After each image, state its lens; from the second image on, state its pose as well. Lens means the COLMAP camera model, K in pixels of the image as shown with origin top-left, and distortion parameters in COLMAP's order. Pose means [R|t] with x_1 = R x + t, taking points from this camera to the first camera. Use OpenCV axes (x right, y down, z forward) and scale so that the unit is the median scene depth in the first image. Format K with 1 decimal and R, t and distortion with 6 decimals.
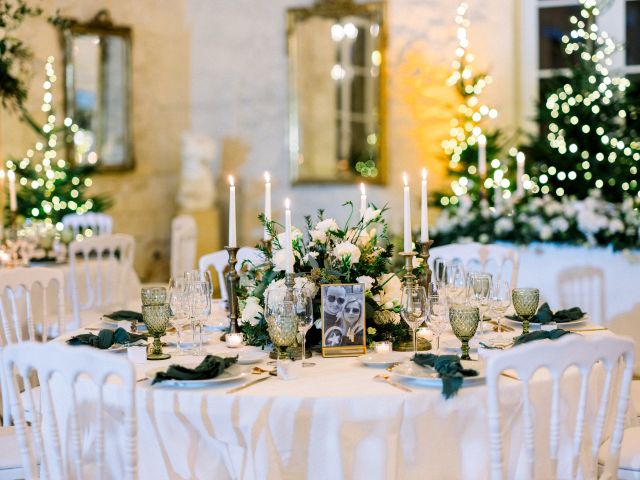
lens RADIAL K [[1234.5, 0, 320.0], [0, 1234.5, 240.0], [0, 0, 1]] dist [0.009645, 0.048720]
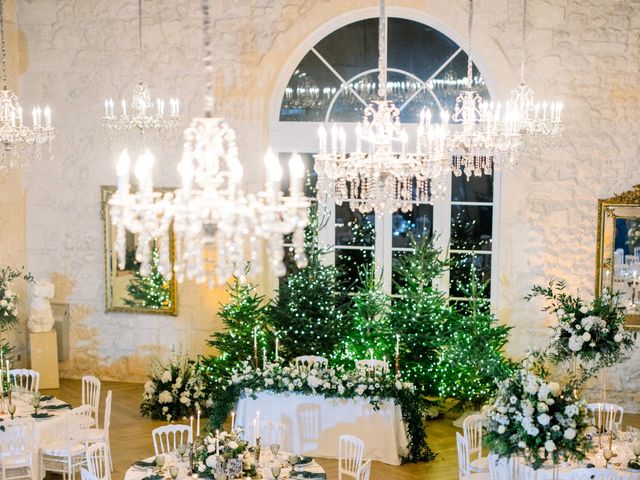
lens RADIAL K [[1234.5, 0, 320.0], [0, 1234.5, 240.0], [0, 0, 1]] dist [0.009645, 0.048720]
pose [[0.975570, 0.000314, 0.219687, -0.193430], [0.005453, 0.999656, -0.025643, -0.183724], [-0.219619, 0.026215, 0.975233, -0.880257]]
